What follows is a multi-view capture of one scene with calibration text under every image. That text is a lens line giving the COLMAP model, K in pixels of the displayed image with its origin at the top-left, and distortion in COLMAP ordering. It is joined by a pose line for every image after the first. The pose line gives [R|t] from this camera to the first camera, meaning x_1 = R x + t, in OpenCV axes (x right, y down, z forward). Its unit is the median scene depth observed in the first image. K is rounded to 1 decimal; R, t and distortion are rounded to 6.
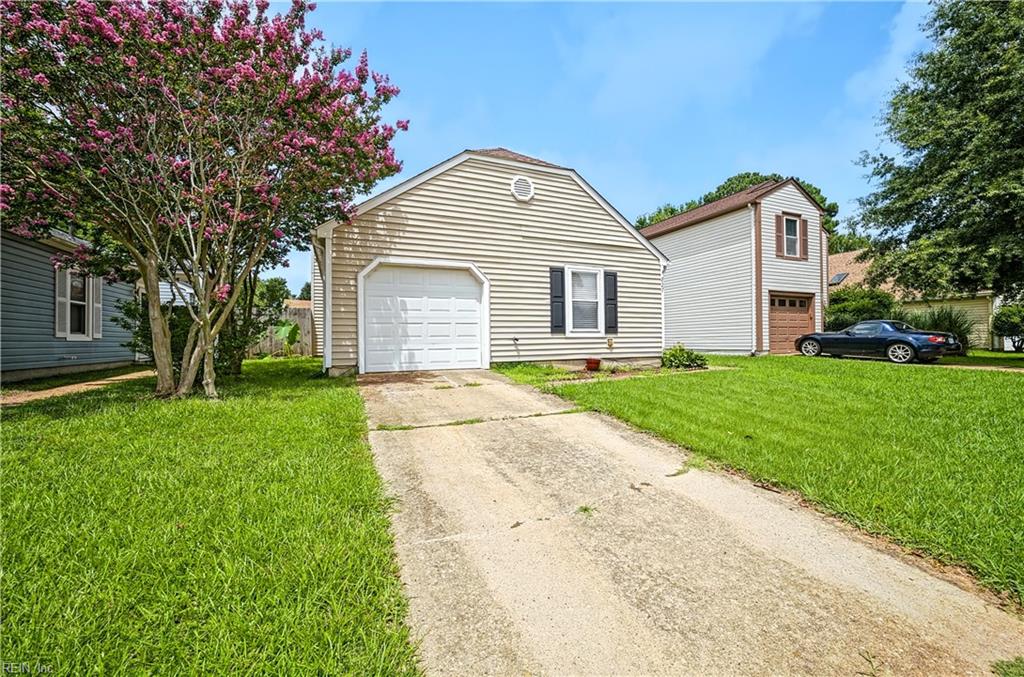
lens RADIAL K [[408.1, 0, 512.0], [0, 408.1, 337.2], [0, 0, 1]] dist [0.000539, -0.000311]
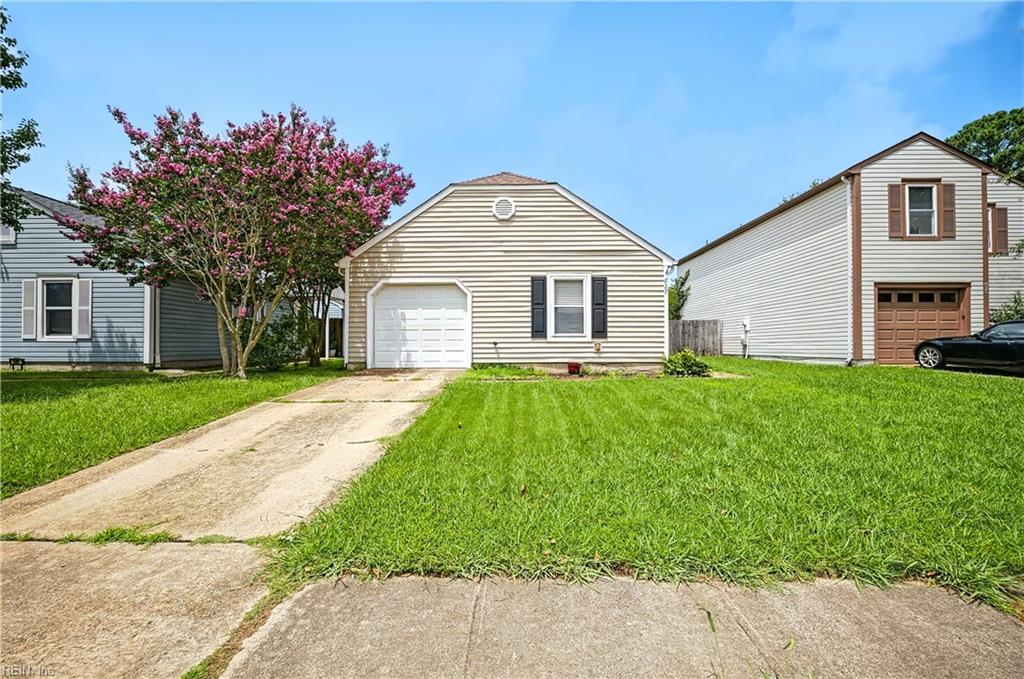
lens RADIAL K [[408.1, 0, 514.7], [0, 408.1, 342.0], [0, 0, 1]] dist [0.000539, -0.000311]
pose [[0.908844, 0.003817, -0.417118, 0.490688], [-0.003077, 0.999992, 0.002445, -0.001076], [0.417125, -0.000939, 0.908849, -0.003374]]
